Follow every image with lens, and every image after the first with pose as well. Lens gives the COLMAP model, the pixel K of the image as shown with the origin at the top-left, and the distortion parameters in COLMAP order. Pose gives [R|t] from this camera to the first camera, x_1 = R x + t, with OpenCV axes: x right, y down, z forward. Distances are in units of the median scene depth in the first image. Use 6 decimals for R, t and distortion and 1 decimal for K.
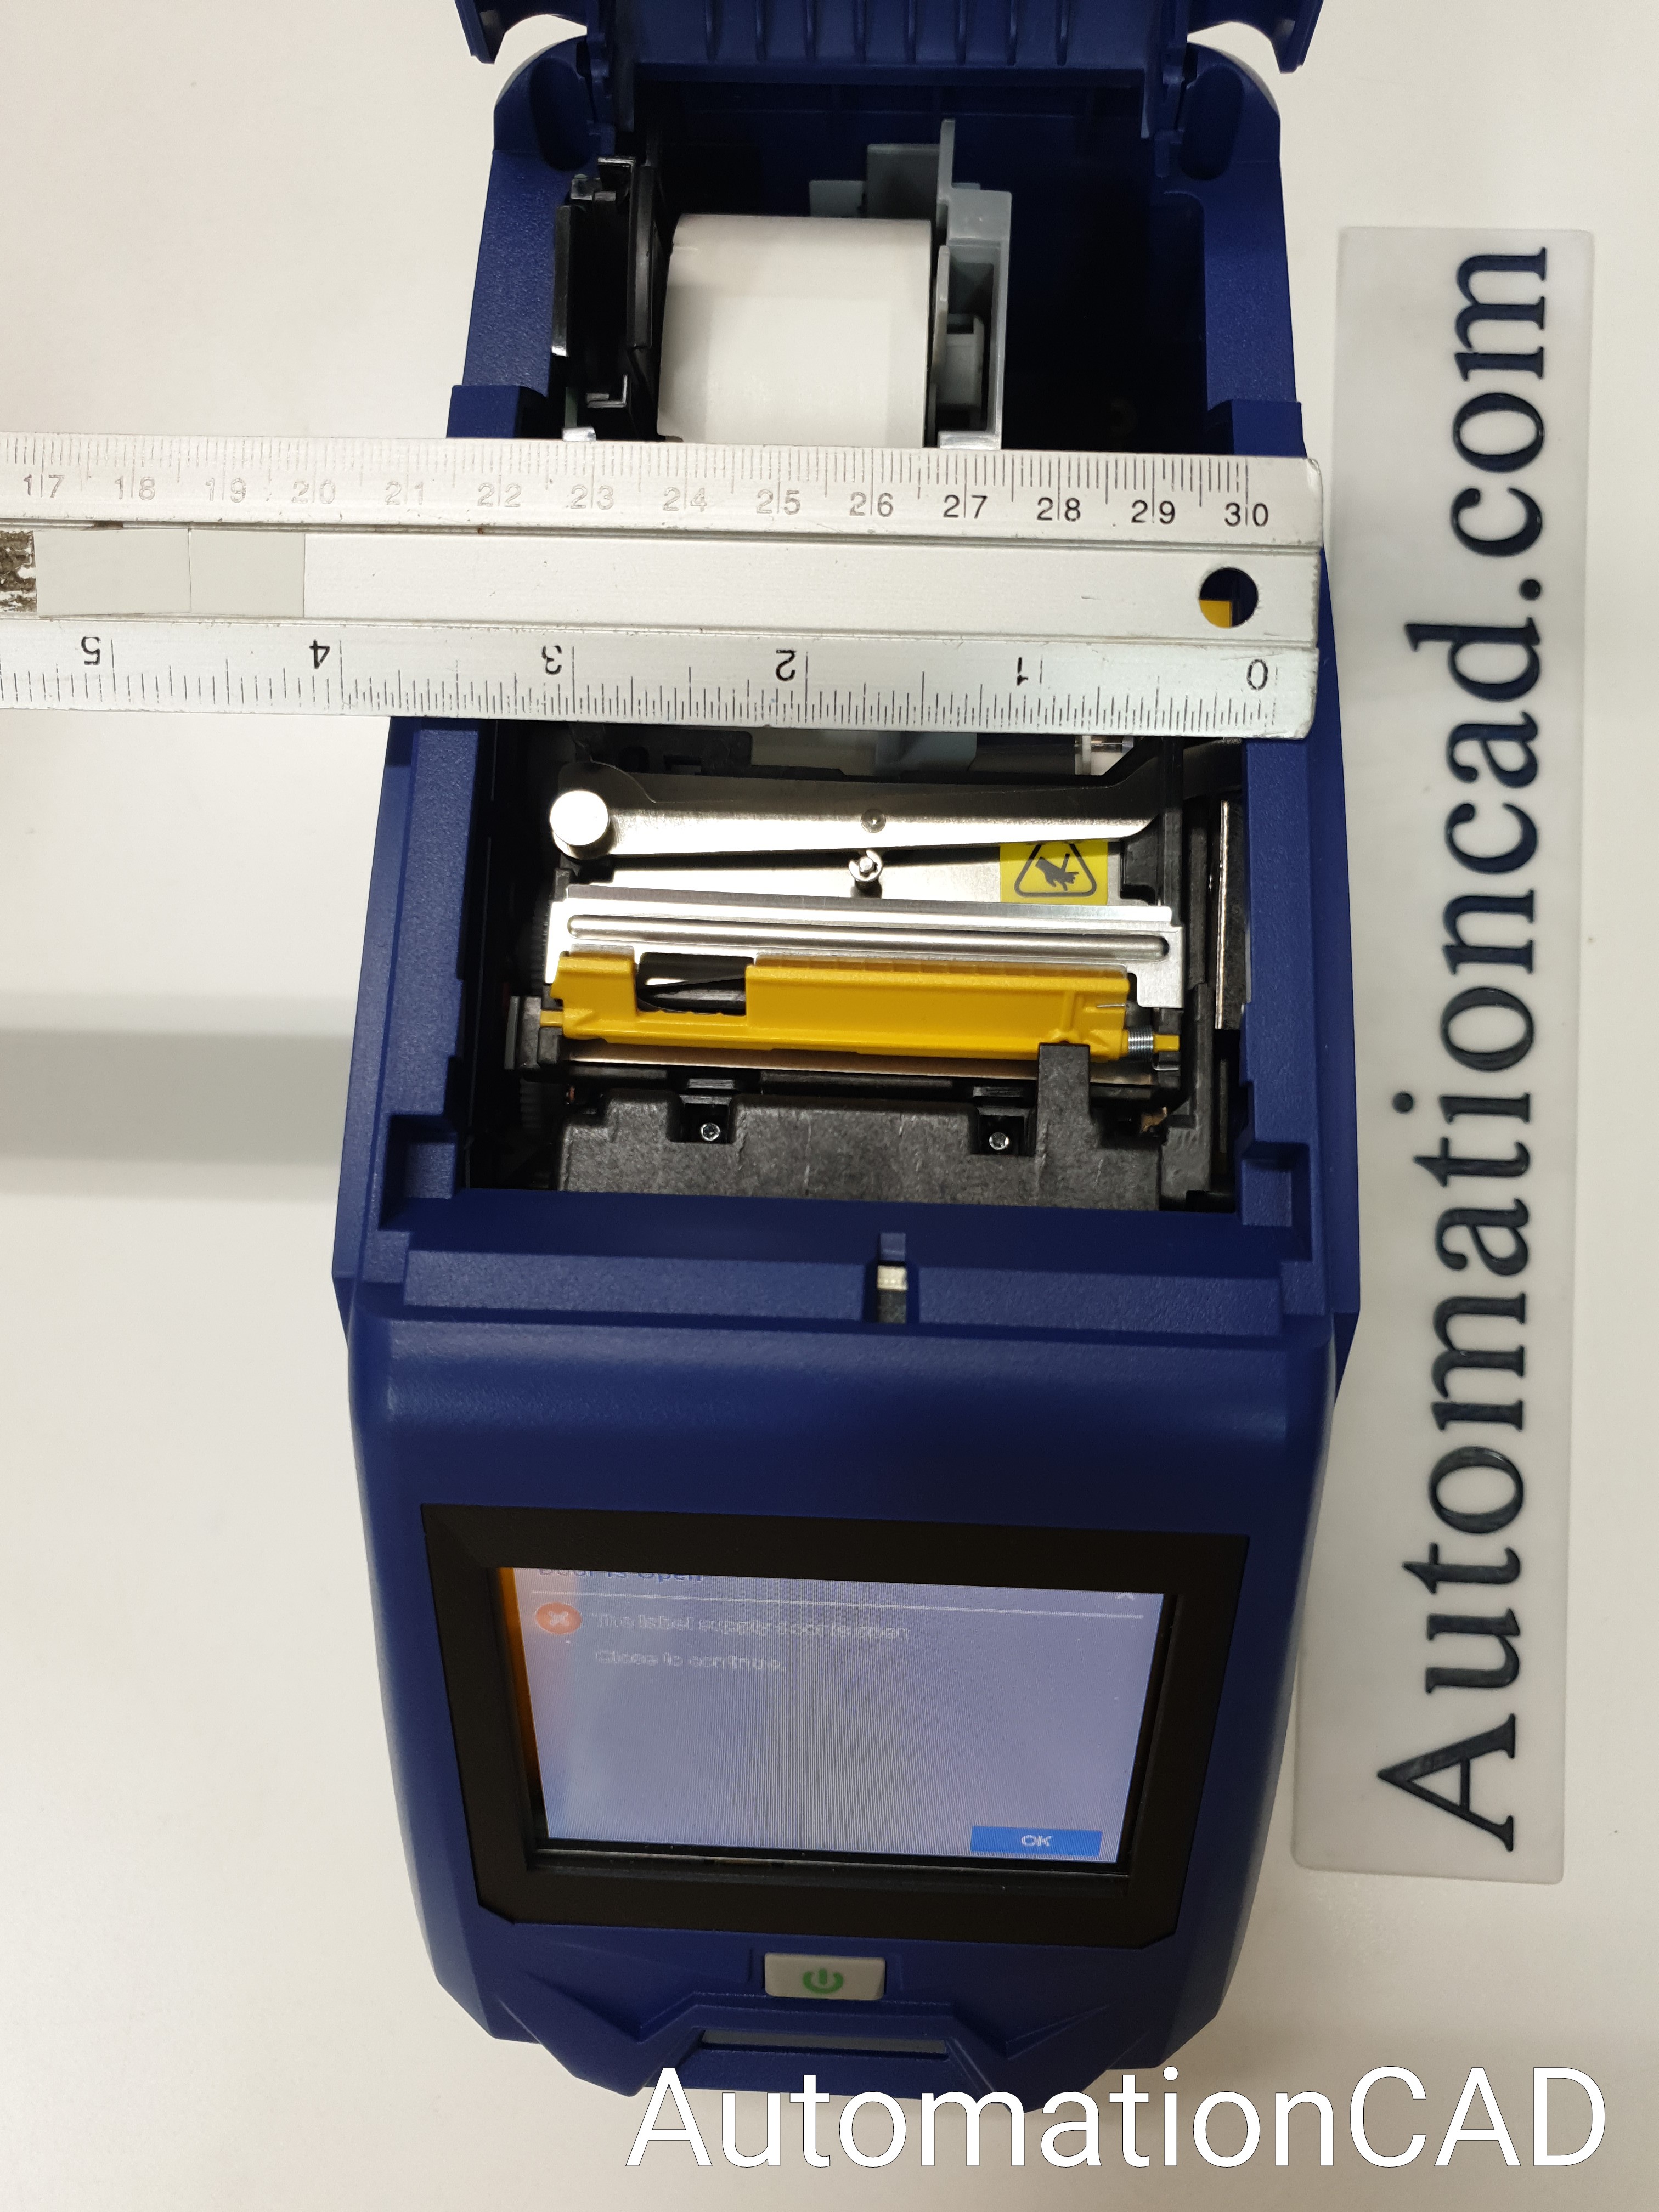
lens RADIAL K [[1749.1, 0, 856.3], [0, 1749.1, 1117.8], [0, 0, 1]] dist [-0.058335, 0.075590]
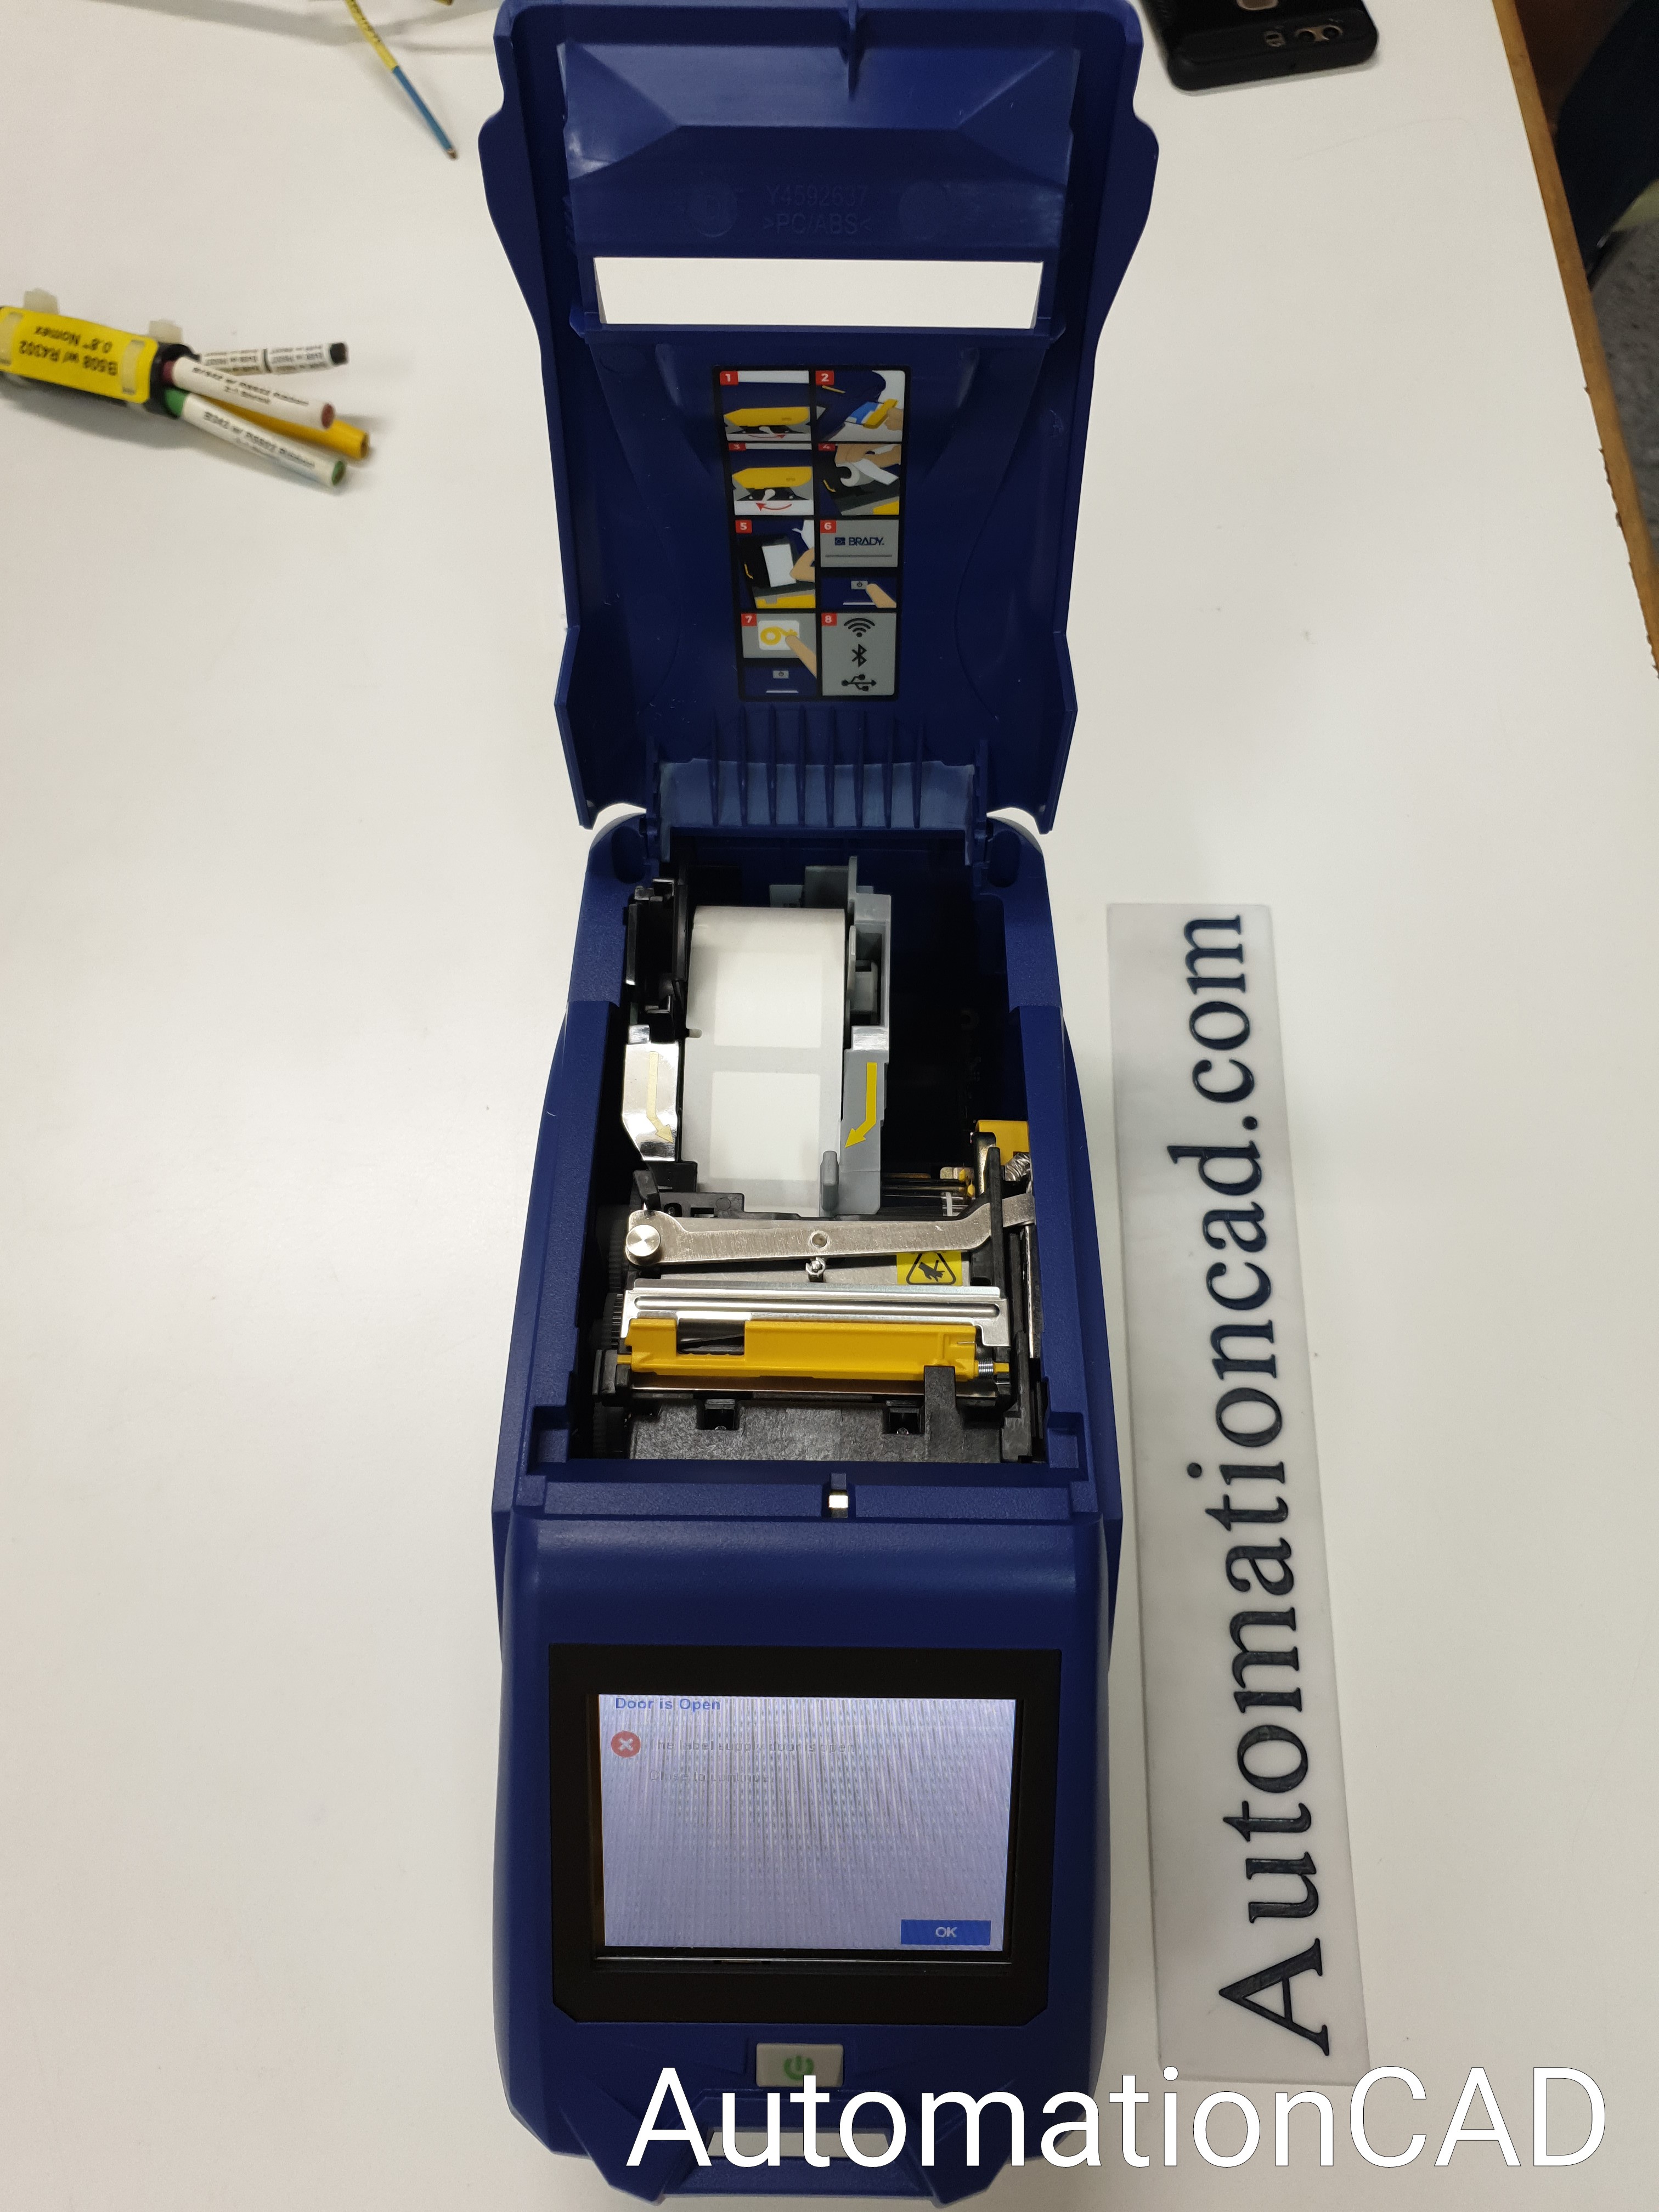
lens RADIAL K [[1749.1, 0, 825.5], [0, 1749.1, 1113.9], [0, 0, 1]] dist [-0.058335, 0.075590]
pose [[0.999374, -0.010853, 0.033682, -0.027271], [0.021466, 0.942608, -0.333210, 0.185449], [-0.028132, 0.333724, 0.942251, -0.420021]]
